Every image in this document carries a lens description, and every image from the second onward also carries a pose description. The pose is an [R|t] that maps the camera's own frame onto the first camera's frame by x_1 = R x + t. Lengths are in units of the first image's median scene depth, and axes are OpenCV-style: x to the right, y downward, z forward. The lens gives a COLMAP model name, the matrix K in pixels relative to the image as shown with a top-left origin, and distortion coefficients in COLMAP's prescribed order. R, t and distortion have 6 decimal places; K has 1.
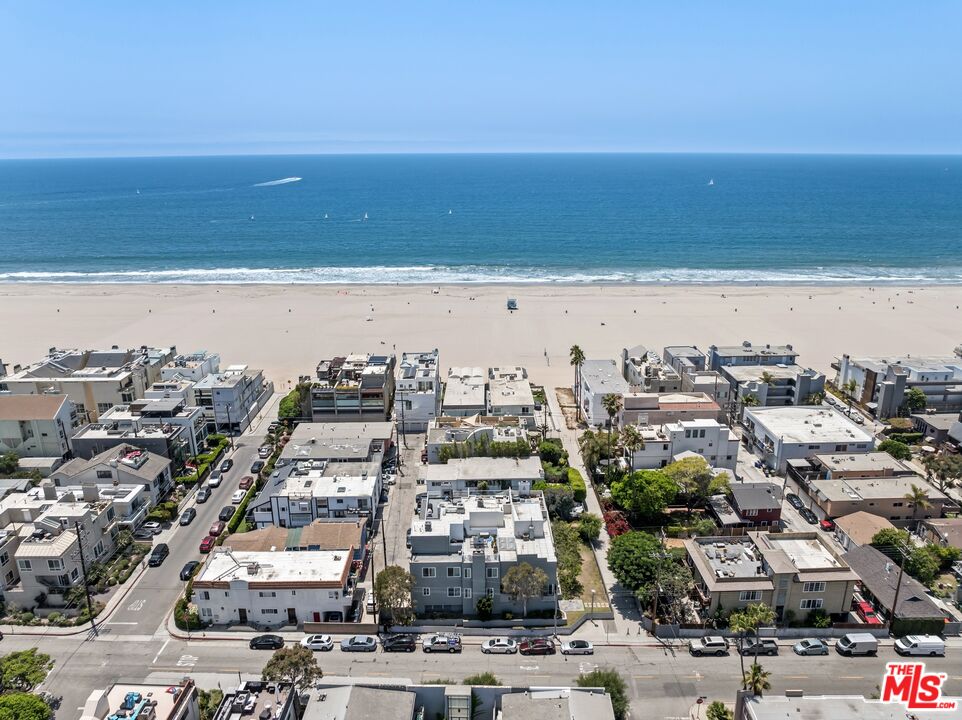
lens RADIAL K [[696.1, 0, 488.7], [0, 696.1, 361.2], [0, 0, 1]] dist [-0.004370, -0.003514]
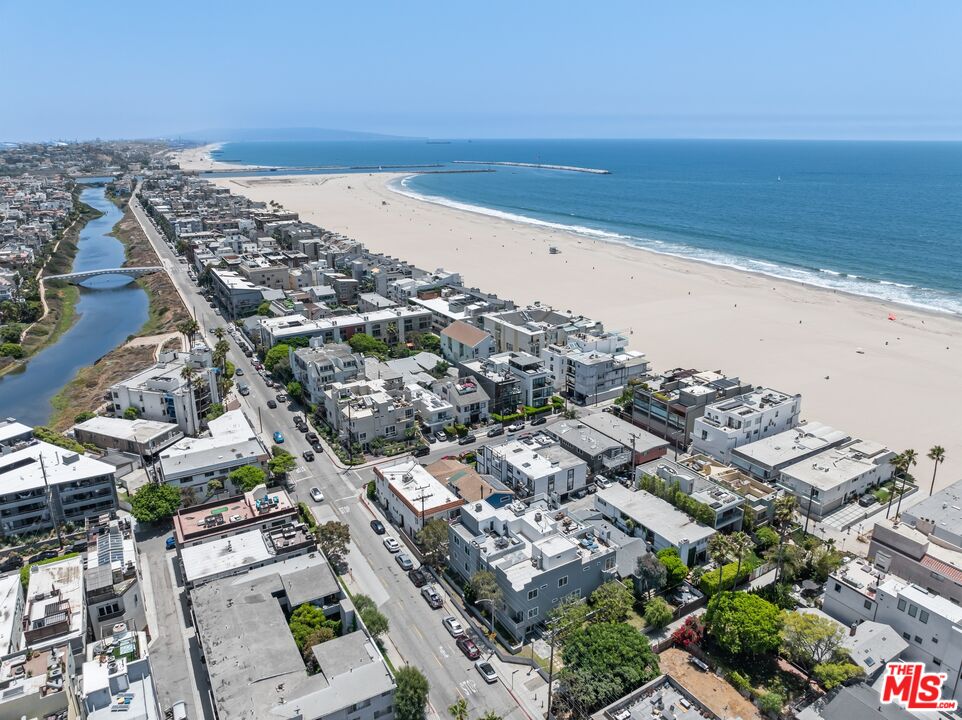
lens RADIAL K [[696.1, 0, 488.7], [0, 696.1, 361.2], [0, 0, 1]] dist [-0.004370, -0.003514]
pose [[0.508446, 0.276141, -0.815616, 0.512281], [-0.254689, 0.953033, 0.163896, -0.121061], [0.822567, 0.124396, 0.554896, 0.220158]]
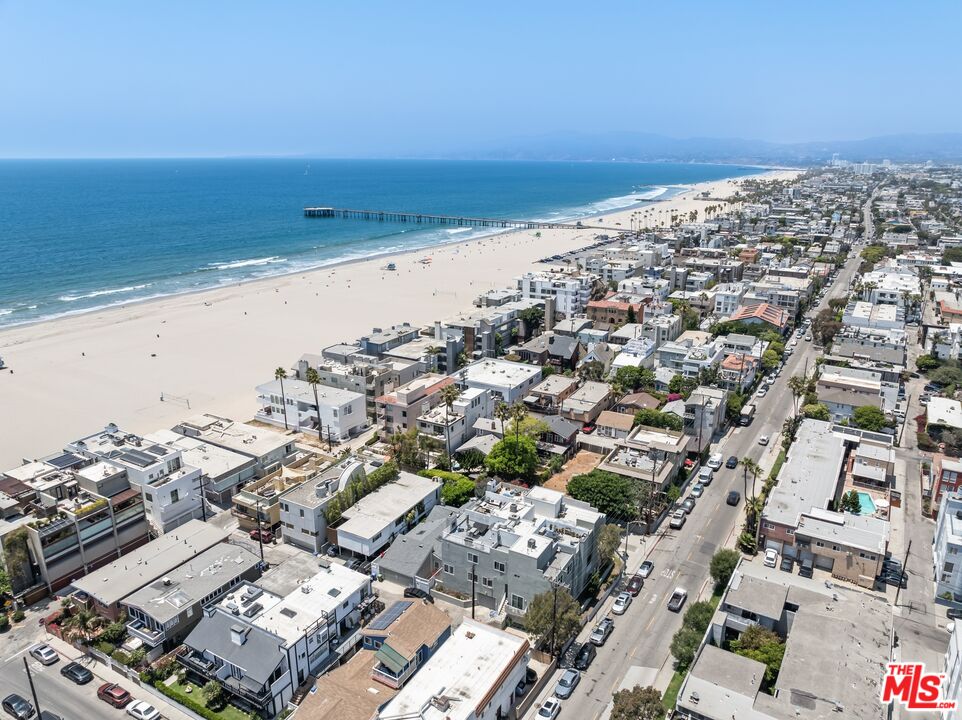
lens RADIAL K [[696.1, 0, 488.7], [0, 696.1, 361.2], [0, 0, 1]] dist [-0.004370, -0.003514]
pose [[0.500966, -0.243015, 0.830649, -0.554751], [0.245275, 0.960285, 0.133015, -0.095619], [-0.829984, 0.137101, 0.540675, 0.315365]]
